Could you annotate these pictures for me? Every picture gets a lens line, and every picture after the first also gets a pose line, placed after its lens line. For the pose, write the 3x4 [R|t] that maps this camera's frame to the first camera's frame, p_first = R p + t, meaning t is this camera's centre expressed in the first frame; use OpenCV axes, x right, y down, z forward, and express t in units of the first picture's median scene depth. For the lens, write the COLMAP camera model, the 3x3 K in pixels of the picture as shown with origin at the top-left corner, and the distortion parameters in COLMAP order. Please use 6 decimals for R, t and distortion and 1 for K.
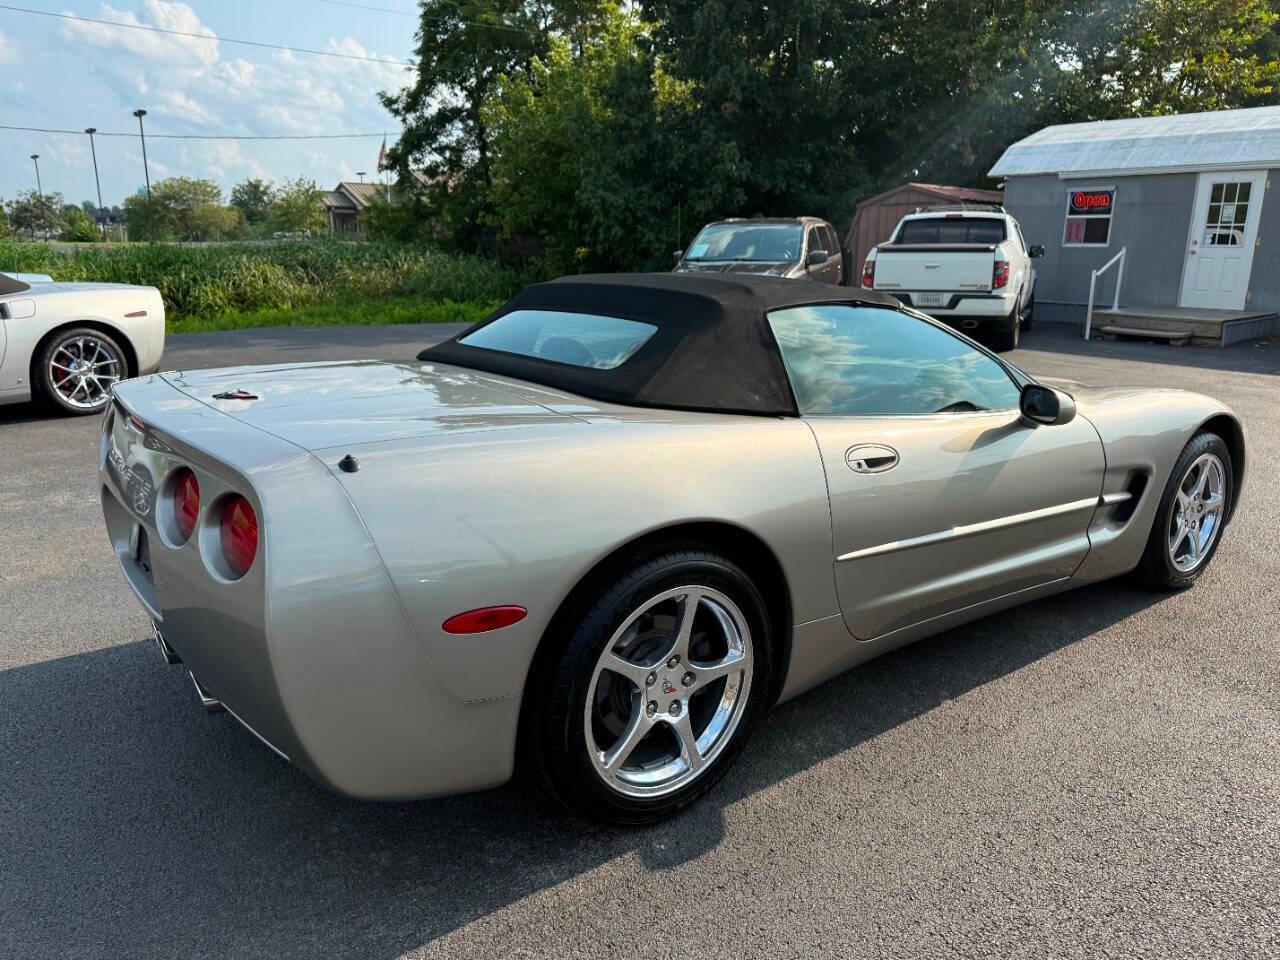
lens RADIAL K [[972.7, 0, 641.6], [0, 972.7, 488.1], [0, 0, 1]] dist [0.079904, -0.118270]
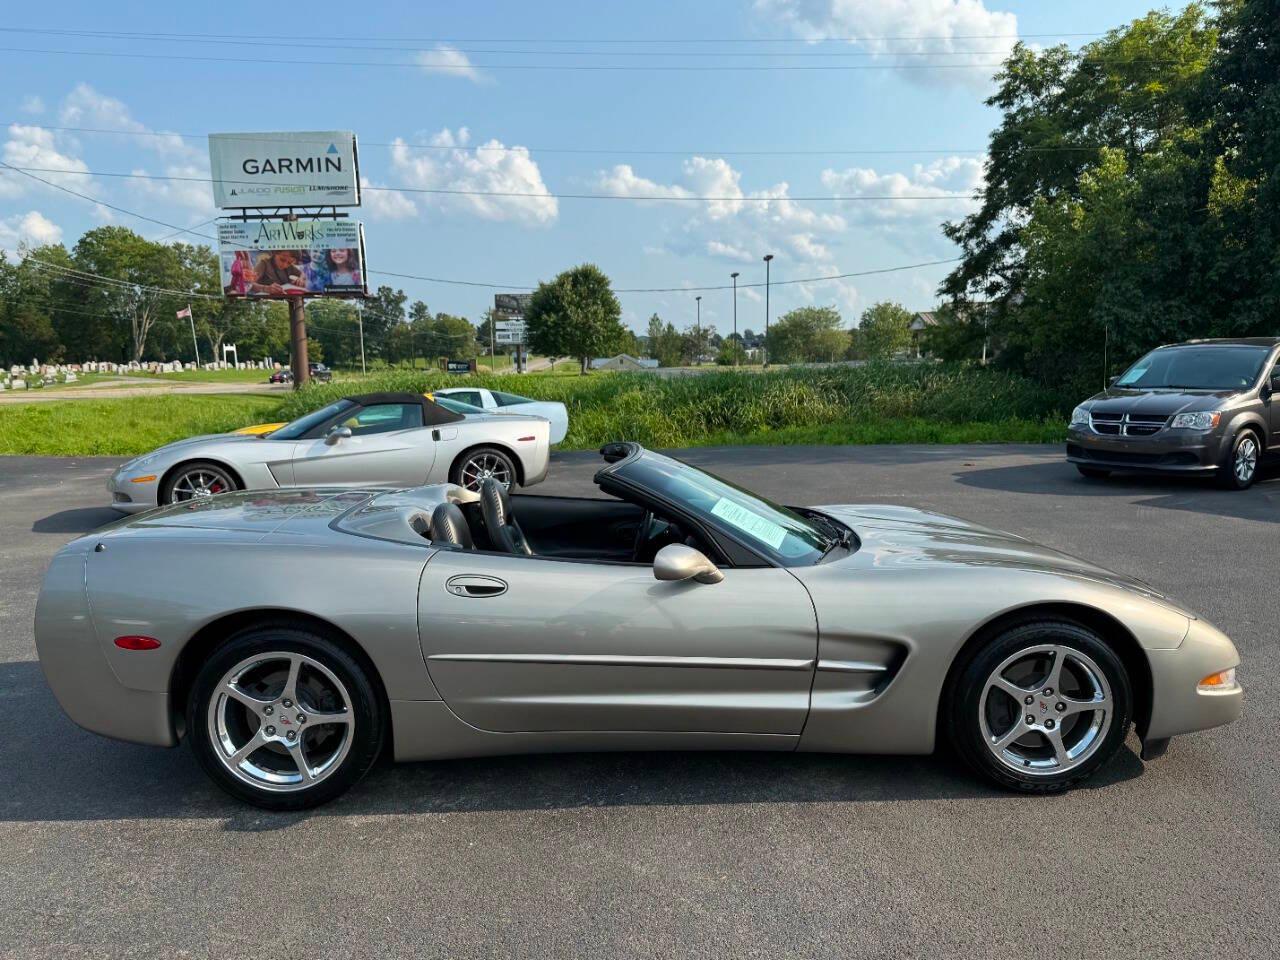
lens RADIAL K [[984.1, 0, 628.9], [0, 984.1, 474.7], [0, 0, 1]] dist [0.037398, -0.050715]
pose [[0.804763, 0.048861, -0.591581, 0.199383], [-0.122723, 0.988770, -0.085280, -0.015428], [0.580771, 0.141231, 0.801722, 0.005984]]
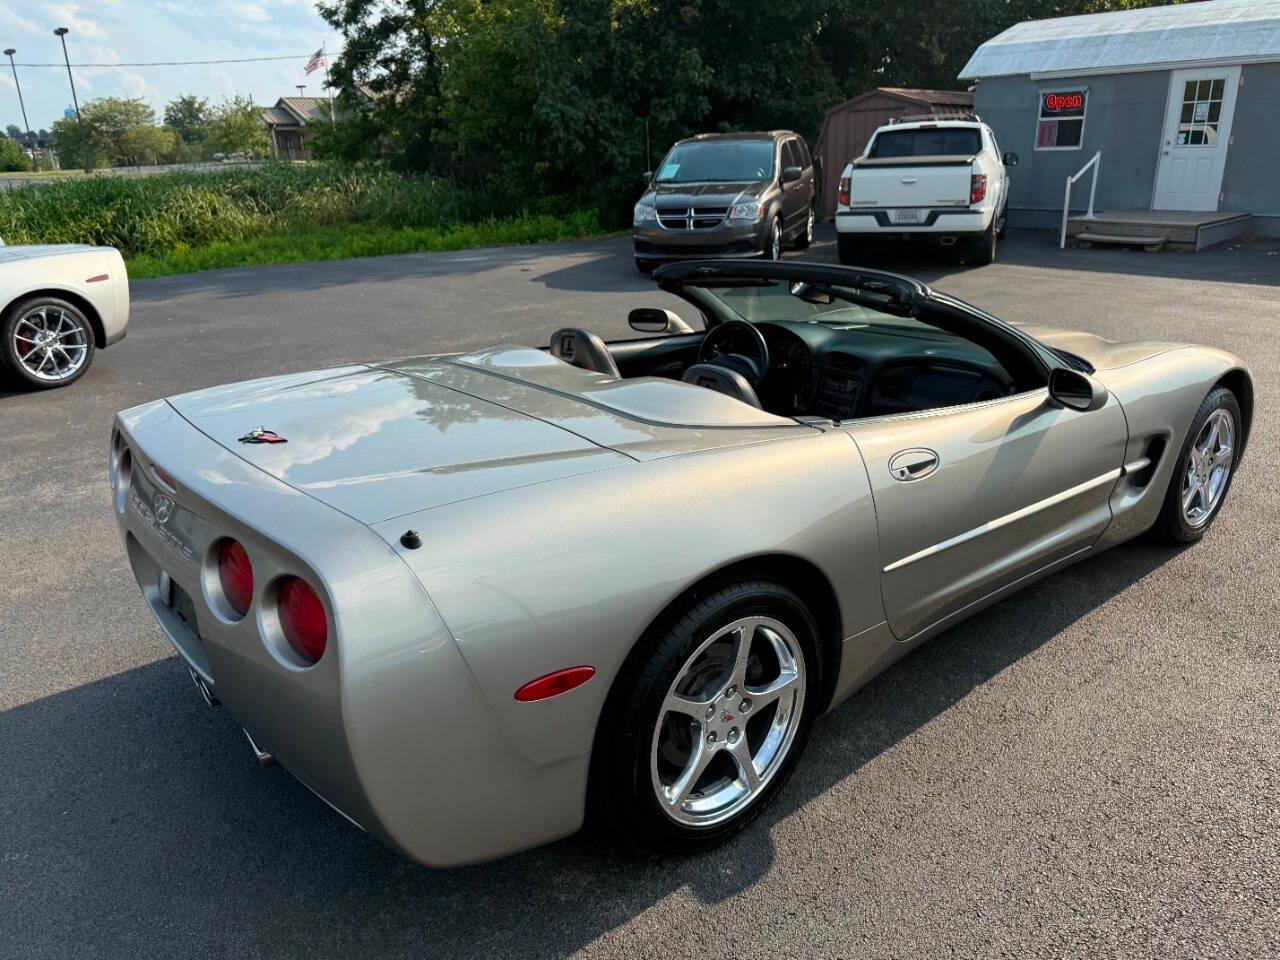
lens RADIAL K [[977.9, 0, 642.6], [0, 977.9, 483.4], [0, 0, 1]] dist [0.052724, -0.073935]
pose [[0.998301, -0.049078, 0.031414, -0.011755], [0.046178, 0.995122, 0.087178, -0.018674], [-0.035539, -0.085579, 0.995697, 0.003635]]
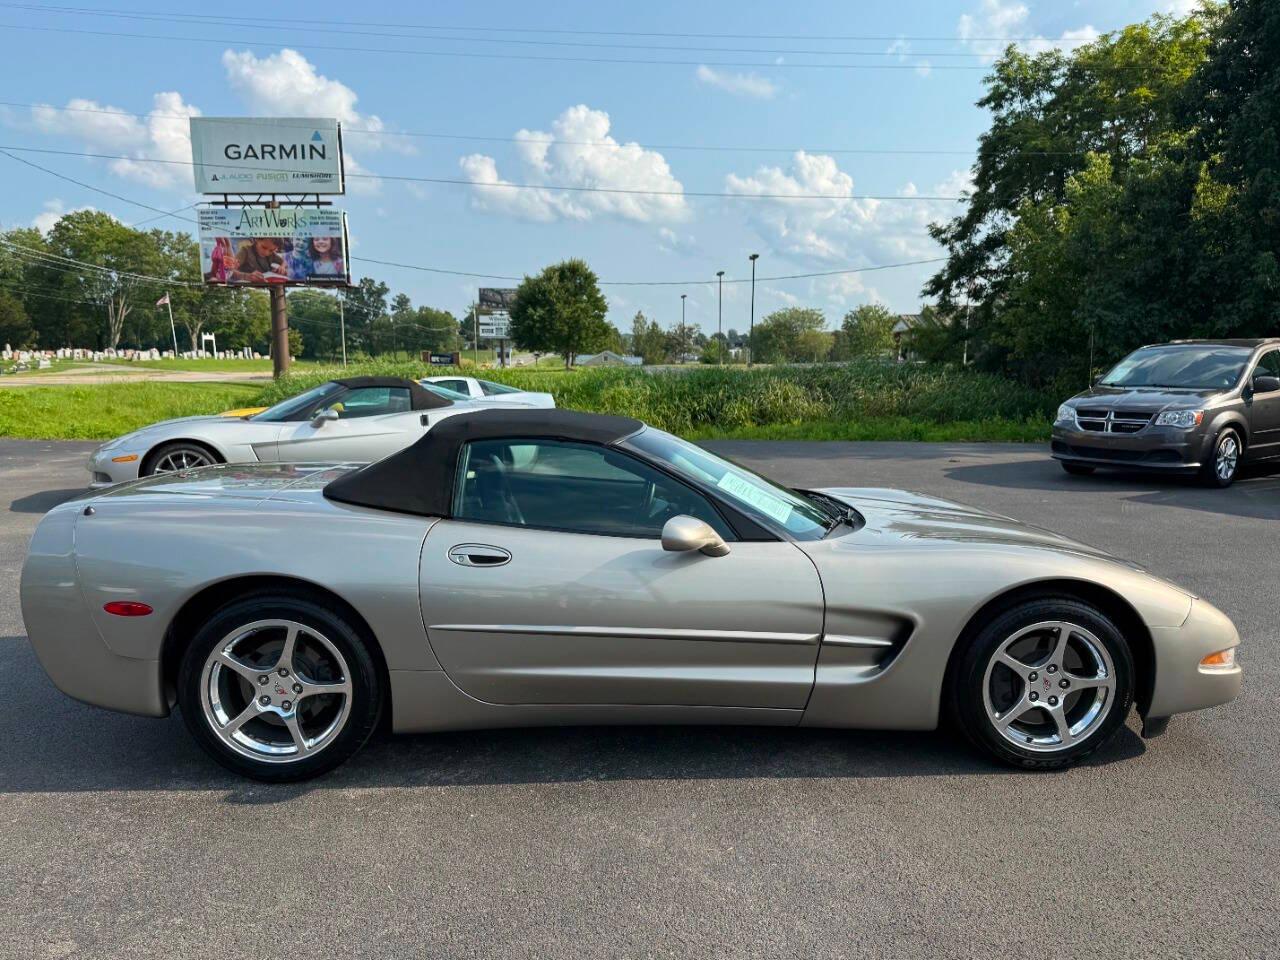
lens RADIAL K [[984.5, 0, 638.5], [0, 984.5, 482.9], [0, 0, 1]] dist [0.025542, -0.029408]
pose [[0.820689, 0.066466, -0.567497, 0.192692], [-0.134883, 0.987676, -0.079384, -0.008458], [0.555227, 0.141695, 0.819540, 0.006677]]
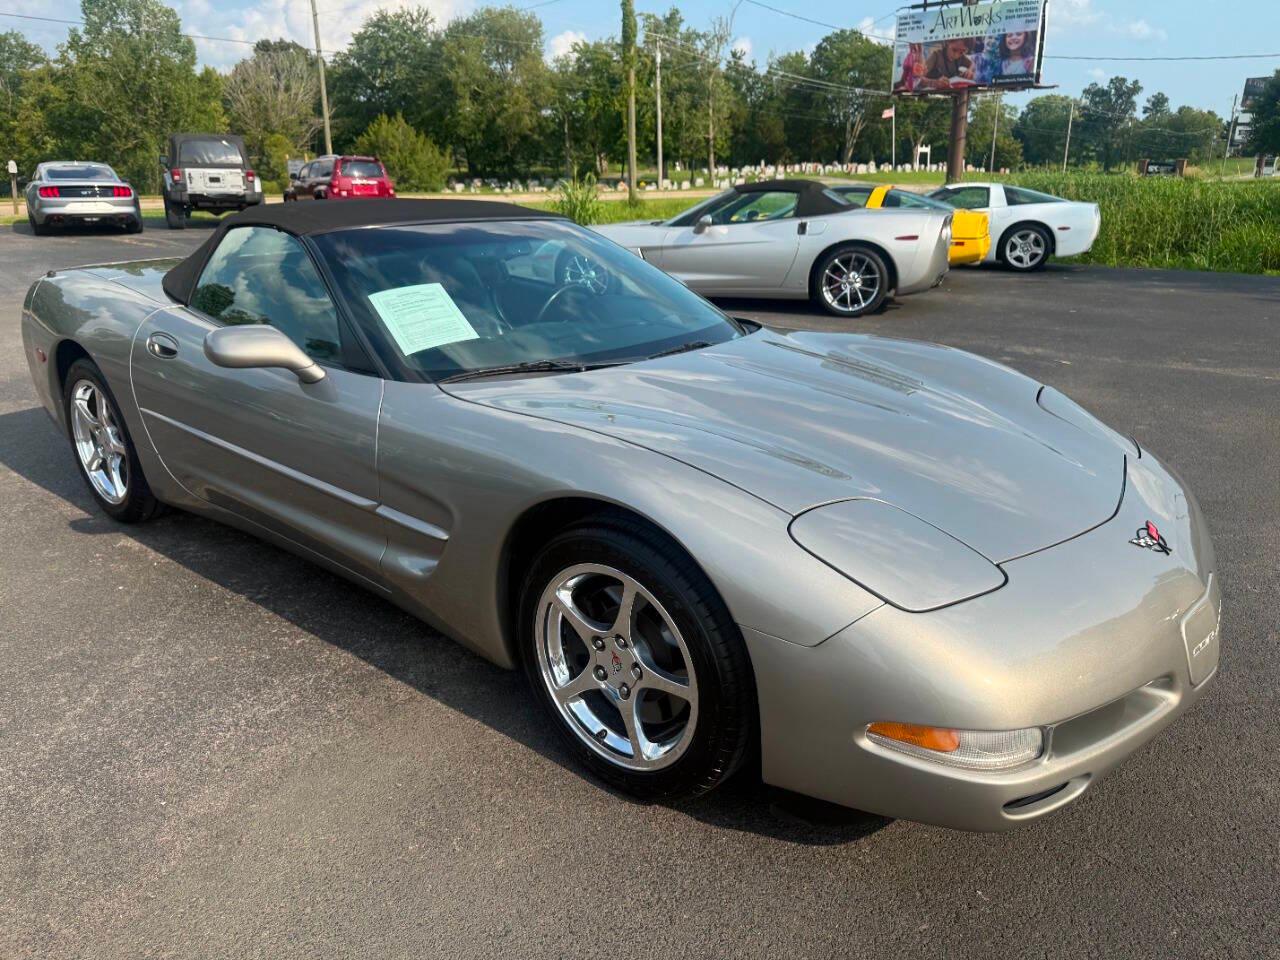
lens RADIAL K [[936.1, 0, 640.0], [0, 936.1, 480.0], [0, 0, 1]] dist [0.026272, -0.004623]
pose [[0.220981, 0.296105, -0.929241, 0.264599], [-0.233243, 0.941193, 0.244446, -0.053562], [0.946977, 0.162721, 0.277050, 0.224800]]
